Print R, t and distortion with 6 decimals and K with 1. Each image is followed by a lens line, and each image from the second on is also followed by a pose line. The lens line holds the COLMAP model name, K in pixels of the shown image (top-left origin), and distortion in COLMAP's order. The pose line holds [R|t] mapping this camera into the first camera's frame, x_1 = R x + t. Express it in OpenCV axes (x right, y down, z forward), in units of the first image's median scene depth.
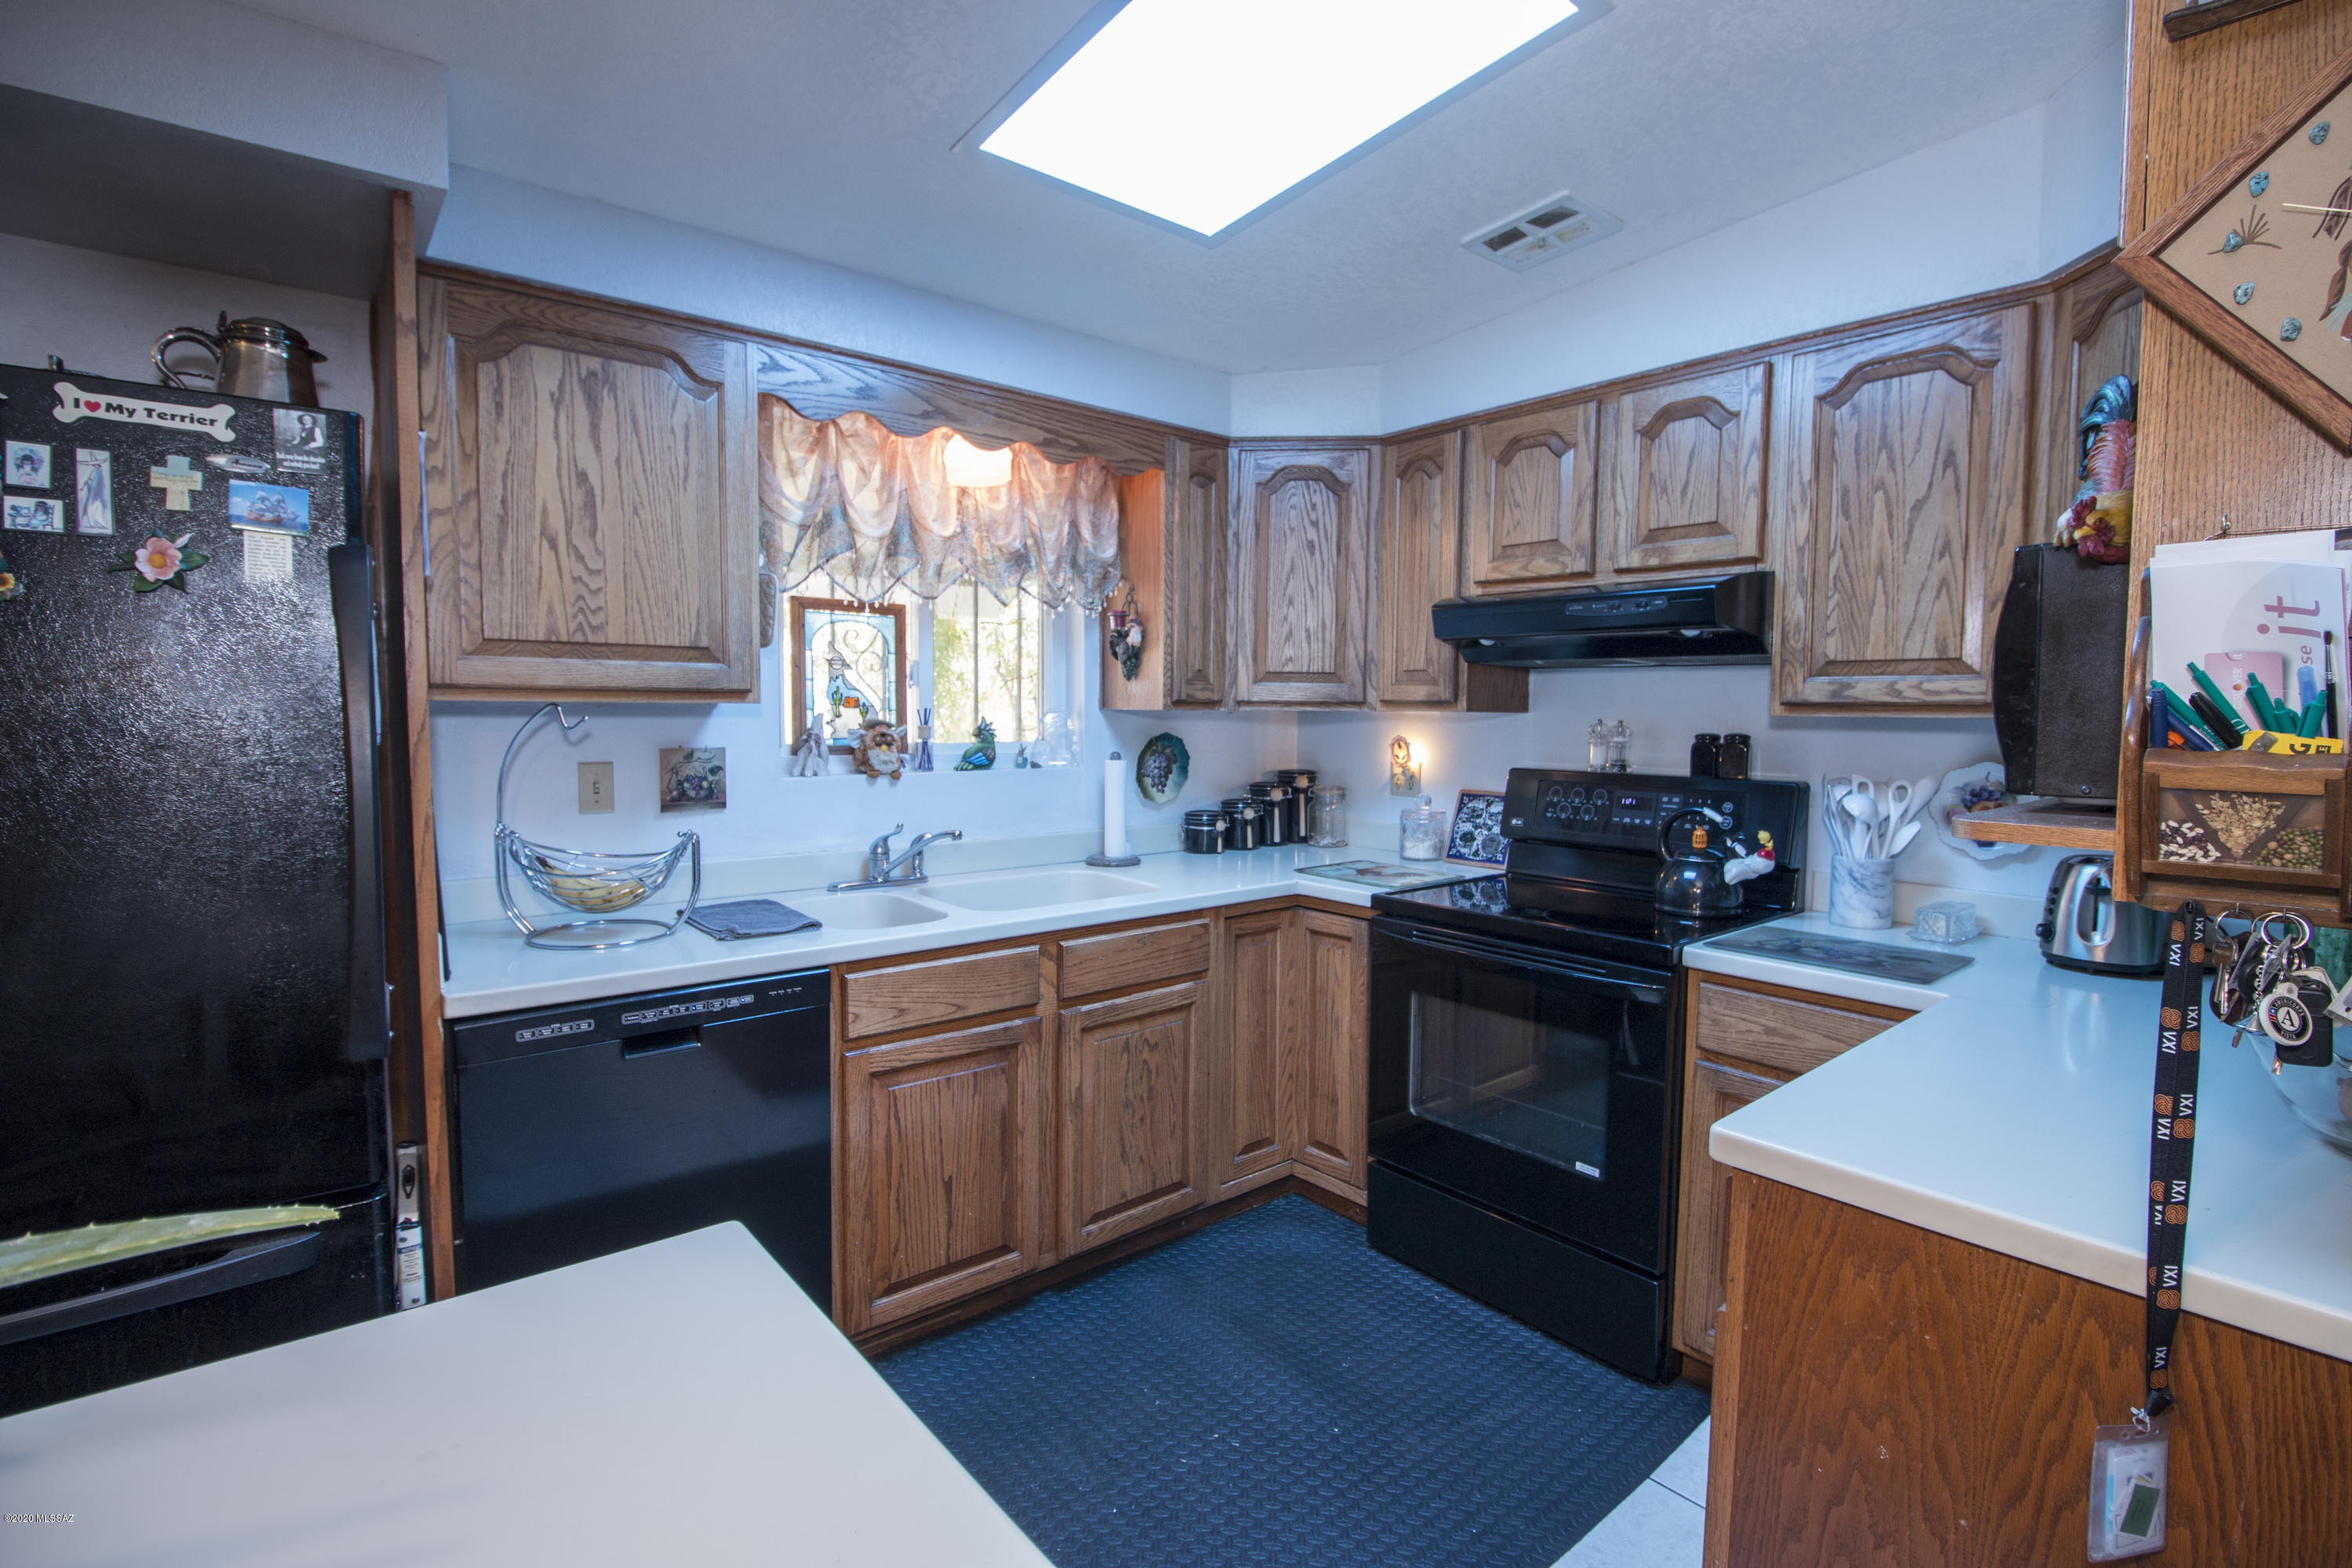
lens RADIAL K [[1081.1, 0, 1198.3], [0, 1081.1, 779.4], [0, 0, 1]] dist [-0.001666, -0.012186]
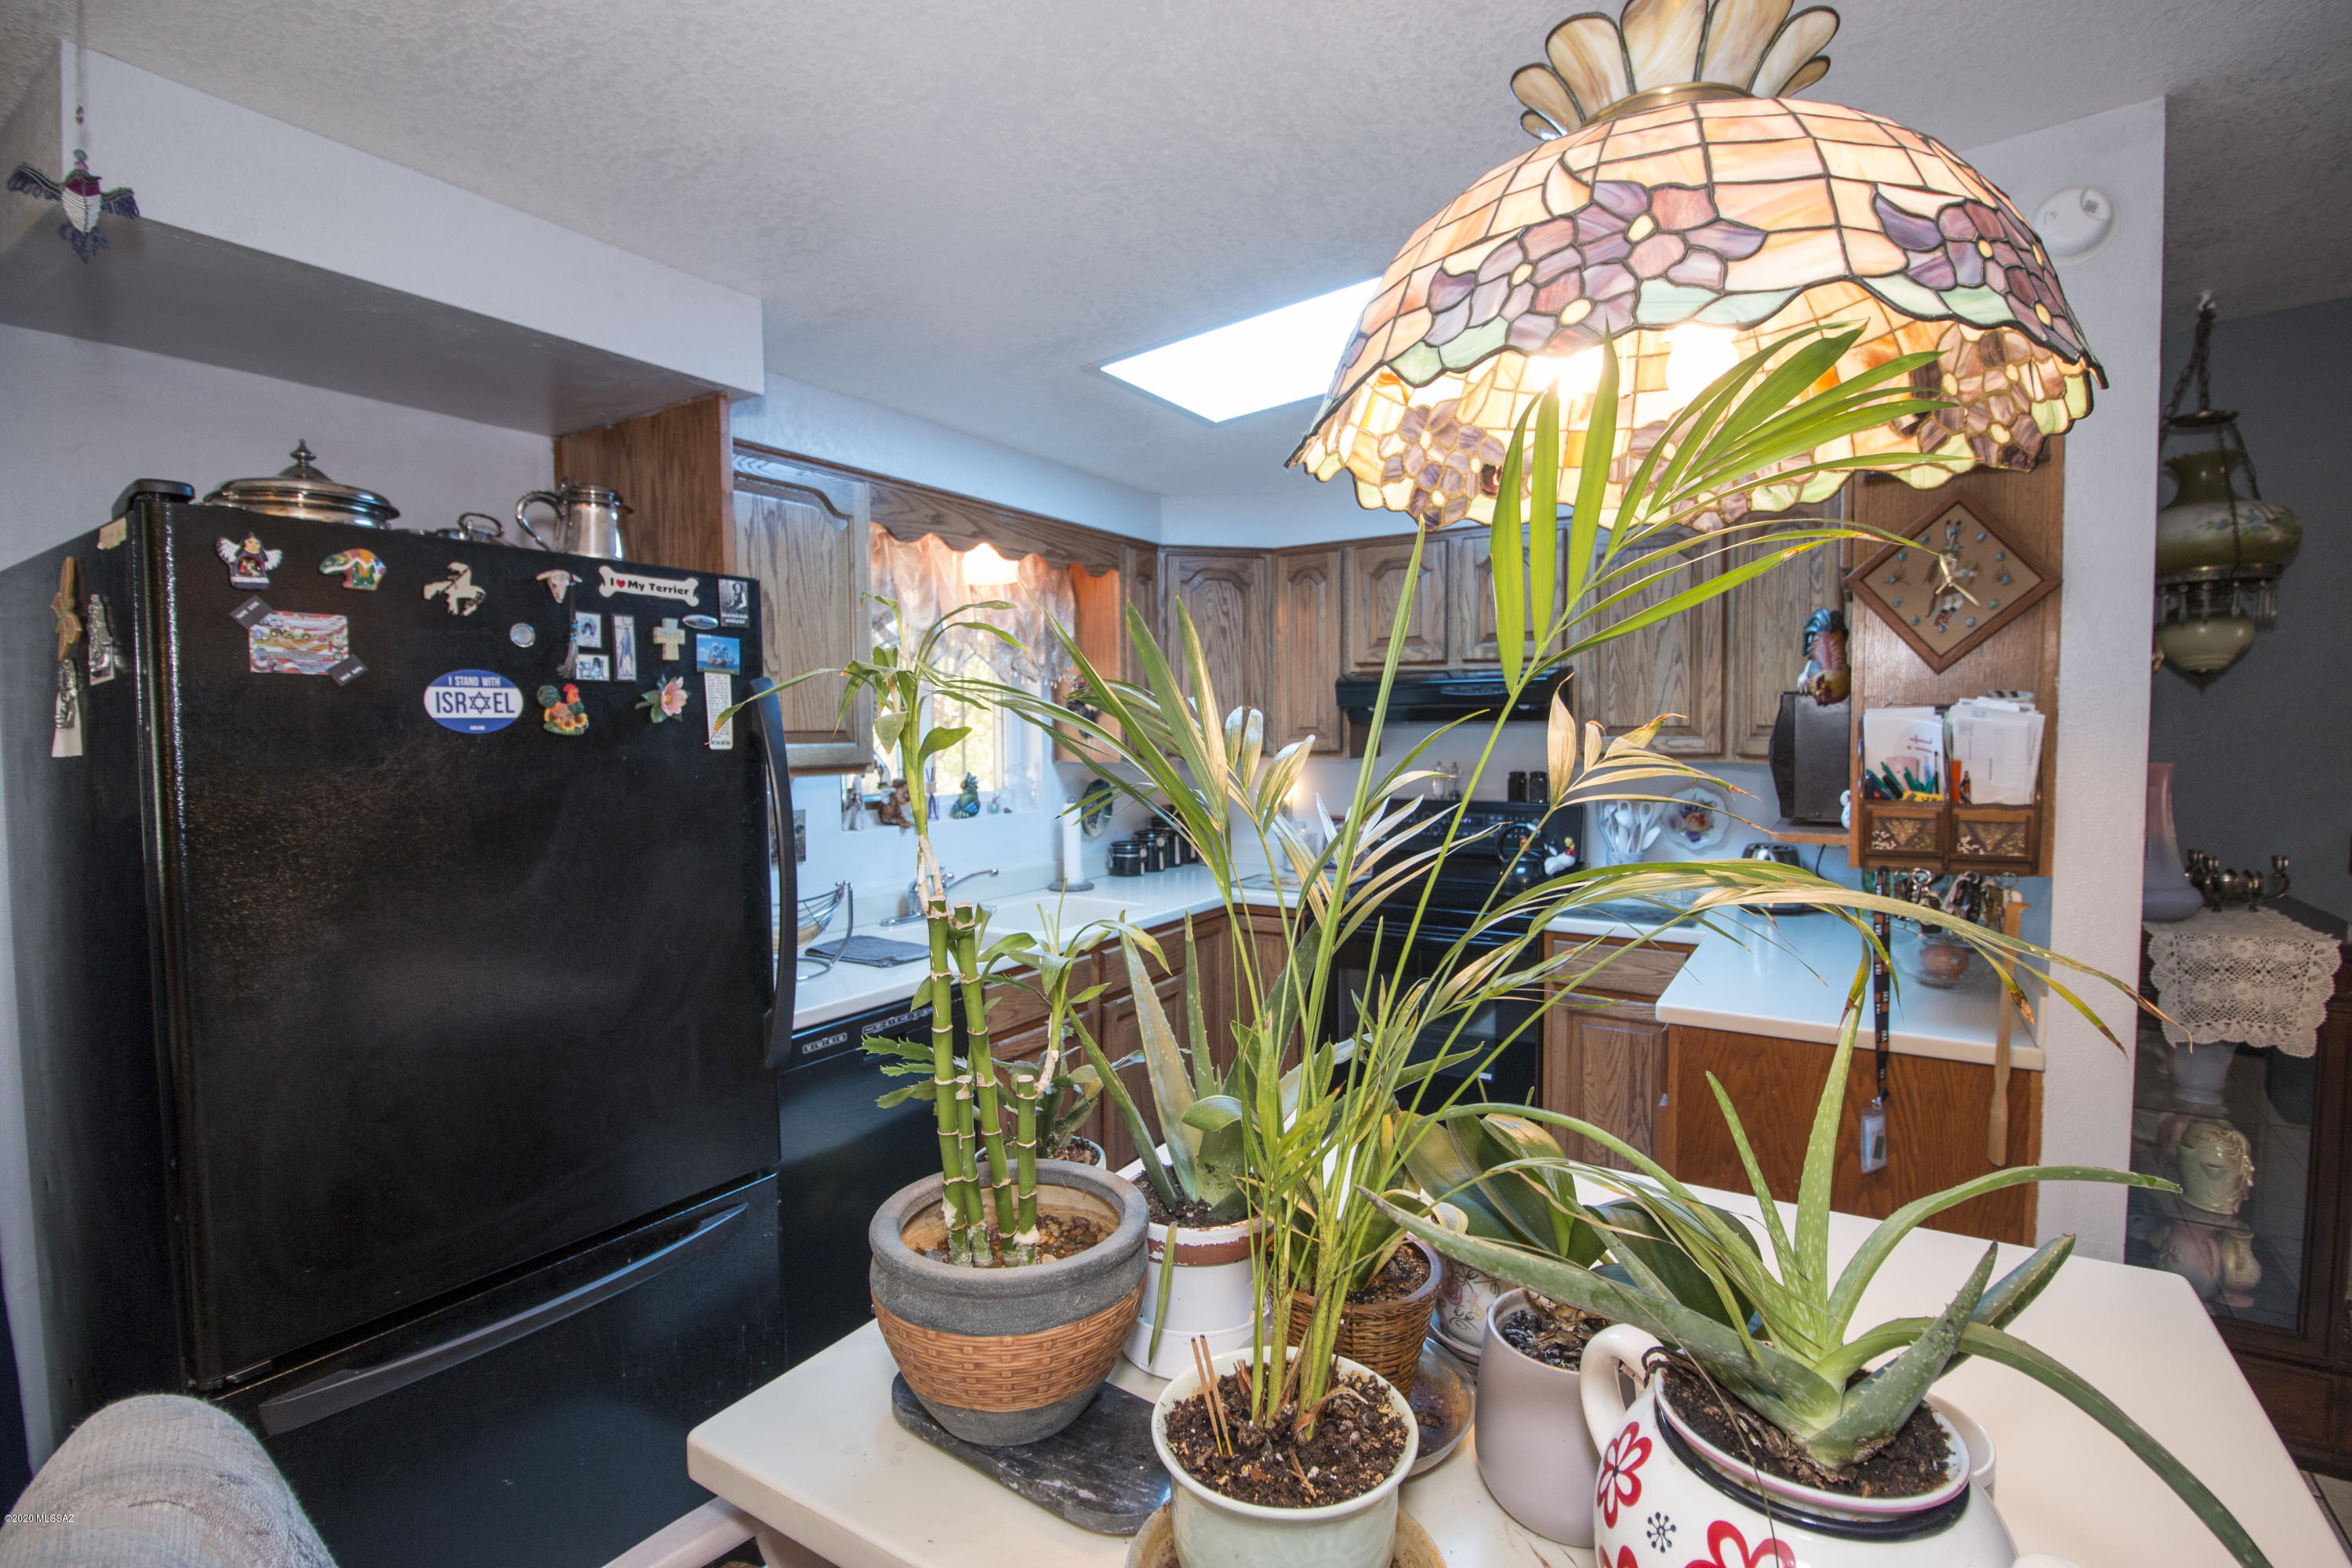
lens RADIAL K [[1081.1, 0, 1196.6], [0, 1081.1, 777.1], [0, 0, 1]] dist [-0.001666, -0.012186]
pose [[0.951270, -0.031482, 0.306748, -0.426386], [0.037104, 0.999233, -0.012511, -0.036830], [-0.306119, 0.023283, 0.951708, -0.269970]]
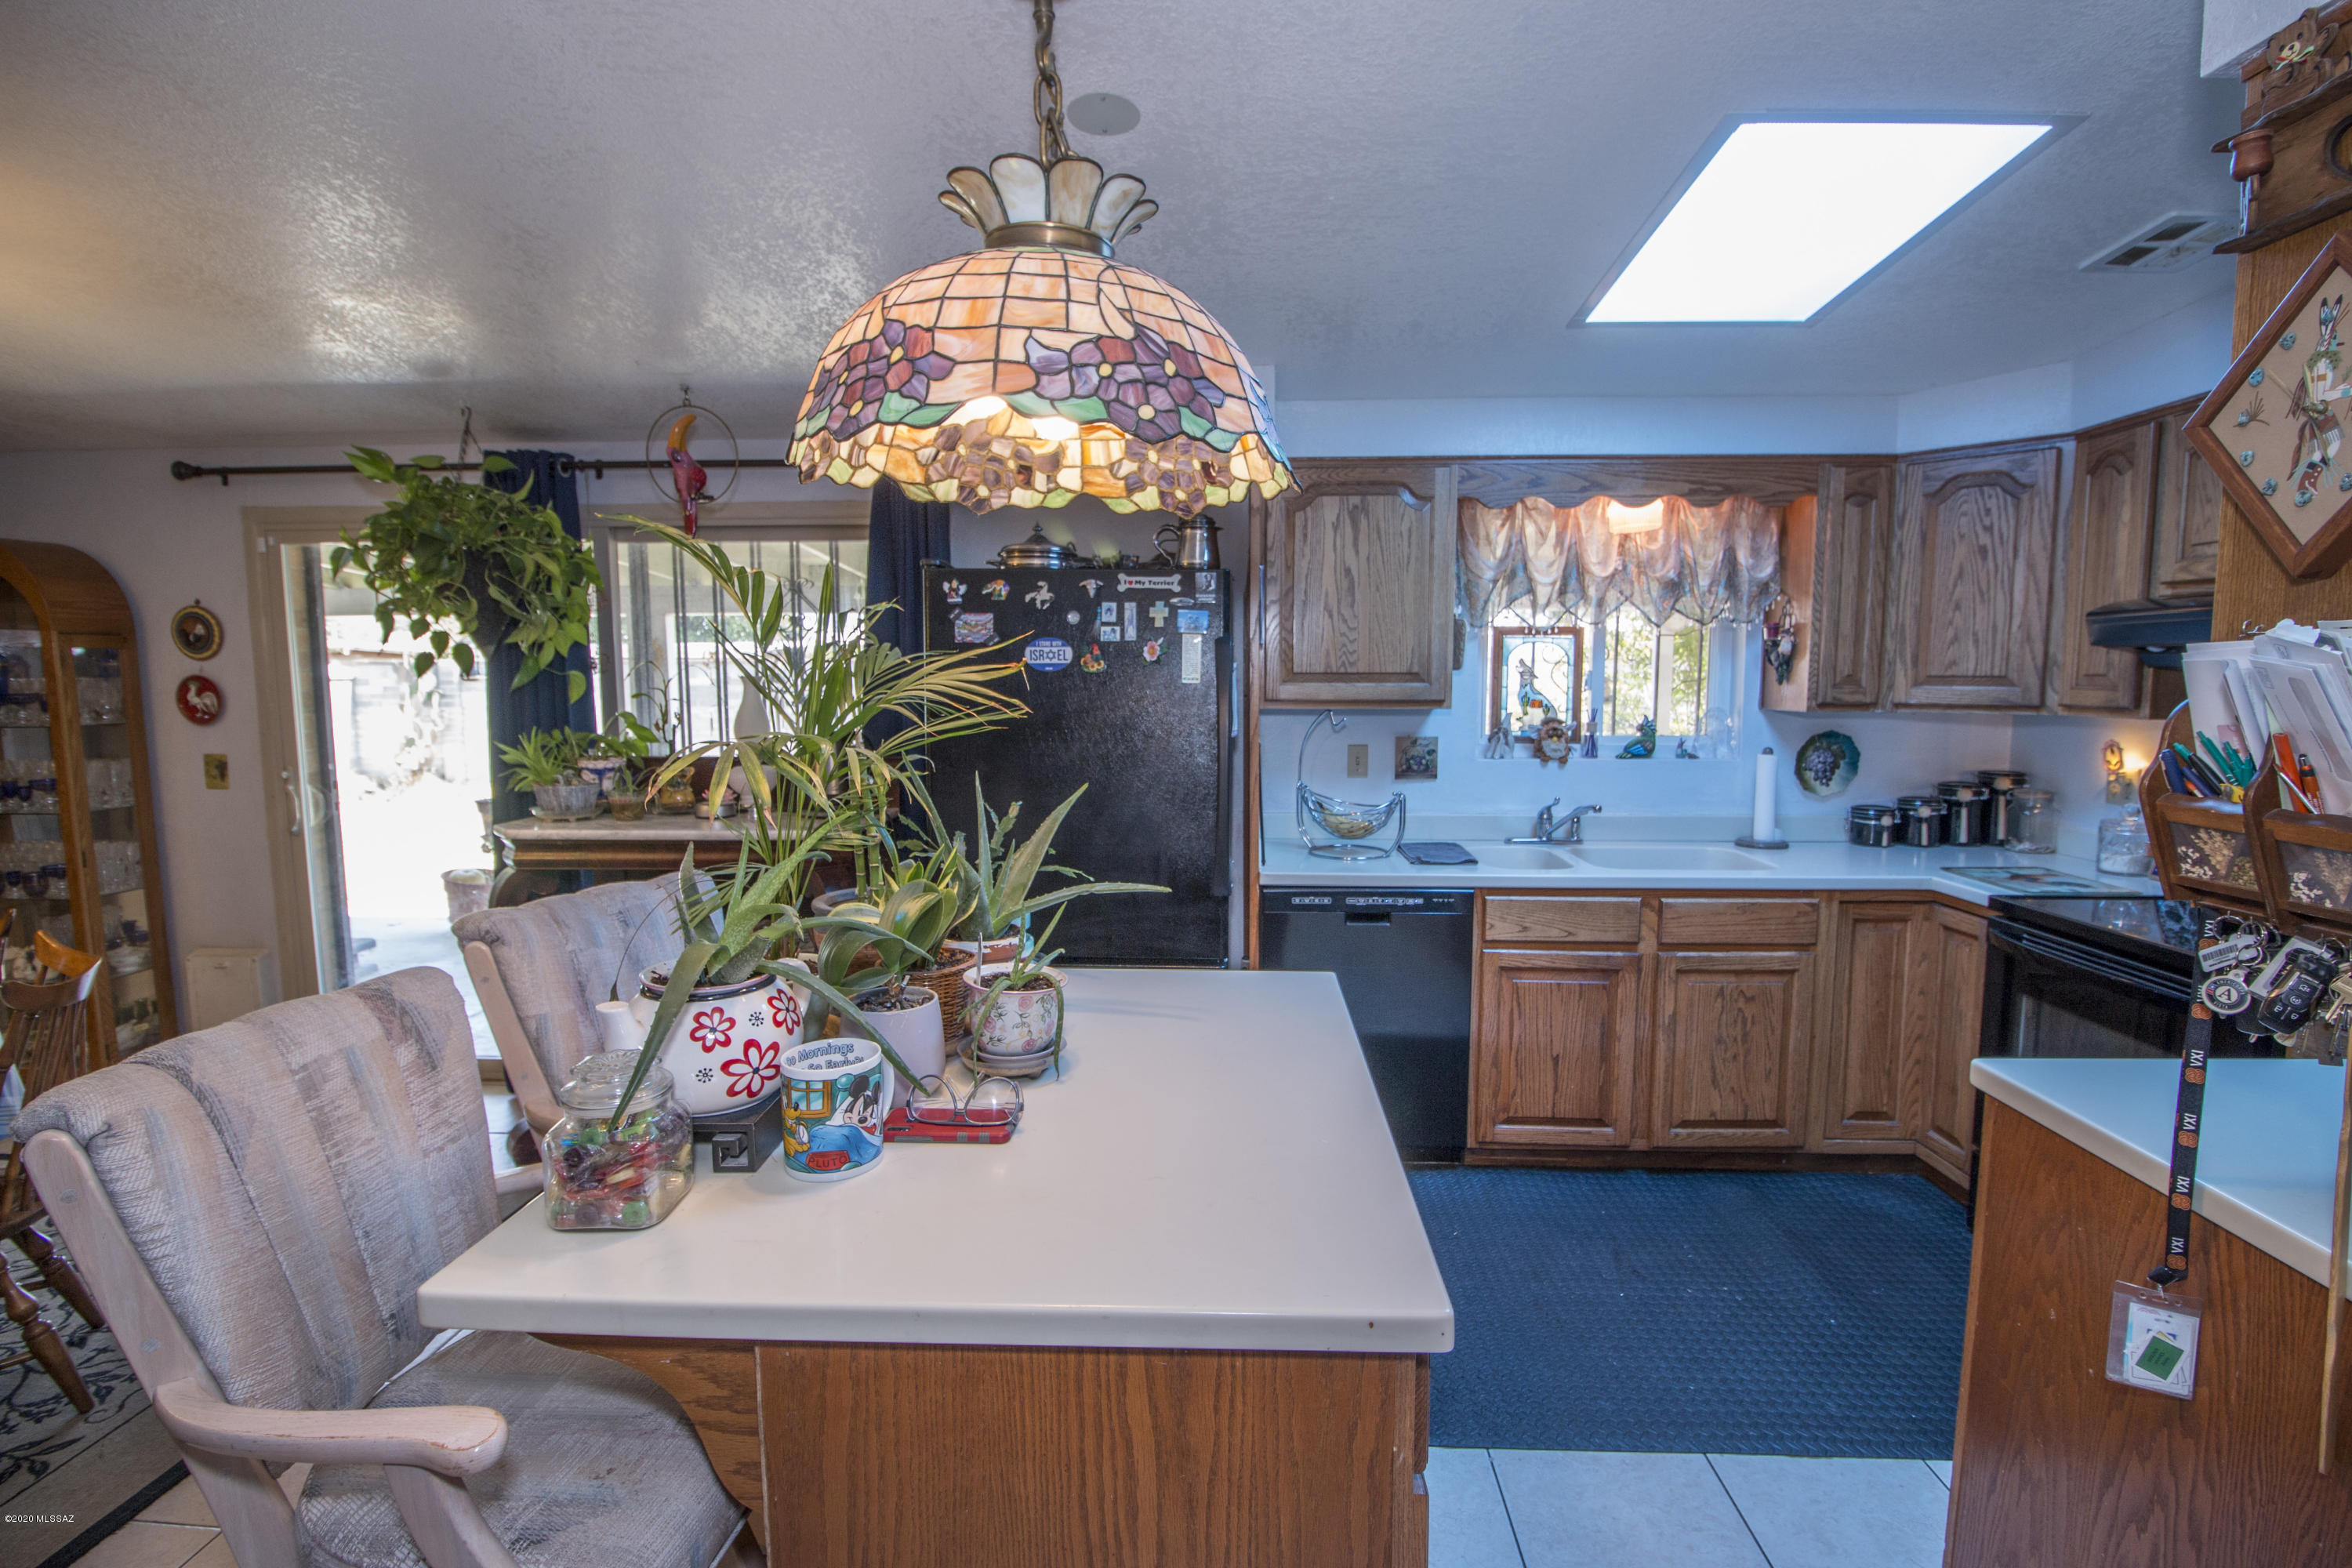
lens RADIAL K [[1081.1, 0, 1196.7], [0, 1081.1, 784.4], [0, 0, 1]] dist [-0.001666, -0.012186]
pose [[0.737268, 0.057671, -0.673135, 0.330896], [-0.037533, 0.998308, 0.044420, -0.019762], [0.674557, -0.007485, 0.738184, -0.316919]]
